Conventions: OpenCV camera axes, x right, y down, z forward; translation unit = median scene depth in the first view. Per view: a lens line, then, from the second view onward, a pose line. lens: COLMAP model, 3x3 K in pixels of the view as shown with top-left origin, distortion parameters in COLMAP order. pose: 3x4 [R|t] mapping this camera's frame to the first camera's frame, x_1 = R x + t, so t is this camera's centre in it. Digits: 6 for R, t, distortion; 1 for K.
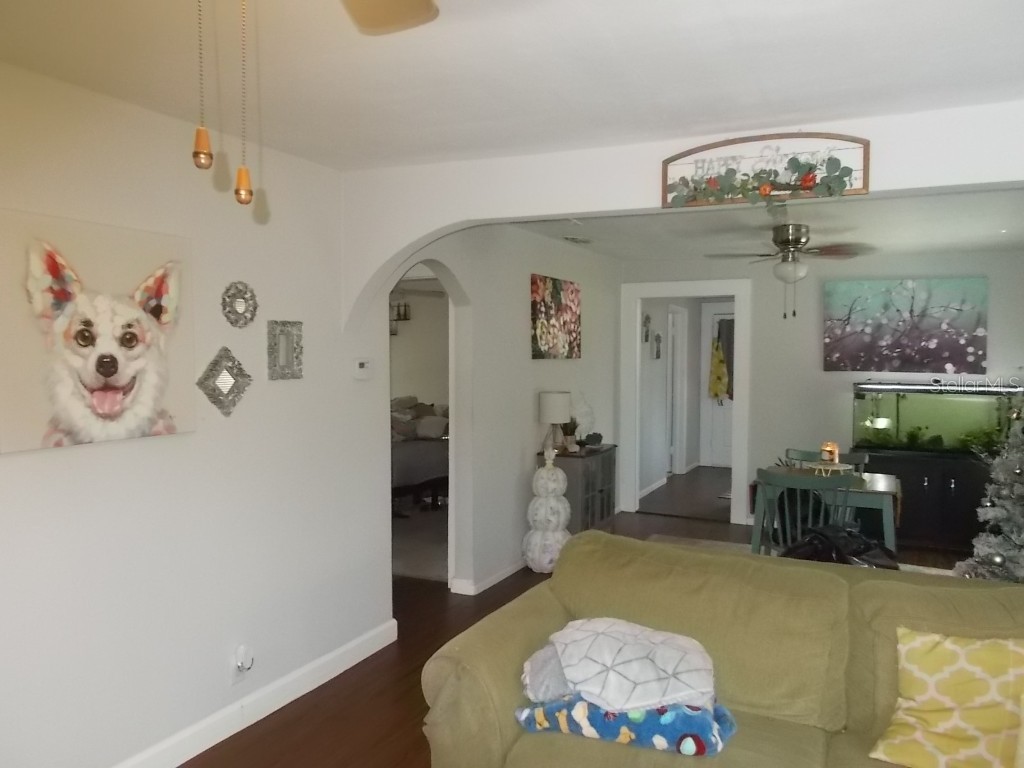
lens RADIAL K [[801.2, 0, 515.5], [0, 801.2, 379.5], [0, 0, 1]] dist [0.025962, -0.012926]
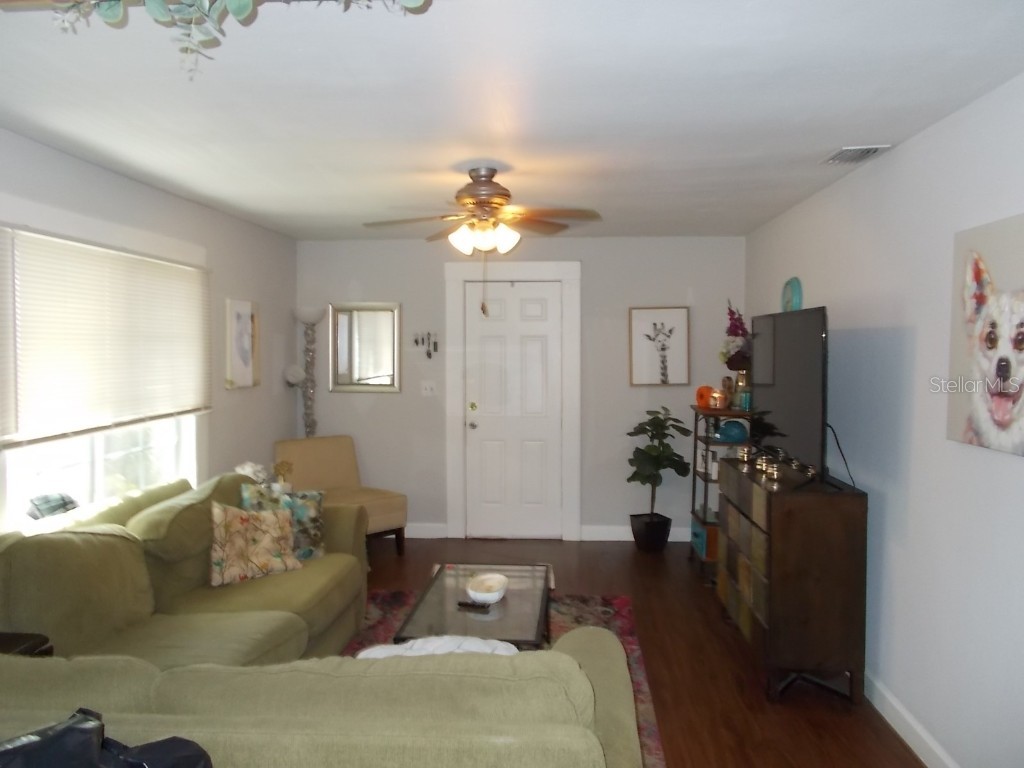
lens RADIAL K [[801.2, 0, 511.9], [0, 801.2, 382.2], [0, 0, 1]] dist [0.025962, -0.012926]
pose [[-0.930204, 0.005500, -0.367002, 0.365867], [-0.024825, 0.996655, 0.077858, -0.062585], [0.366202, 0.081535, -0.926956, 1.697841]]
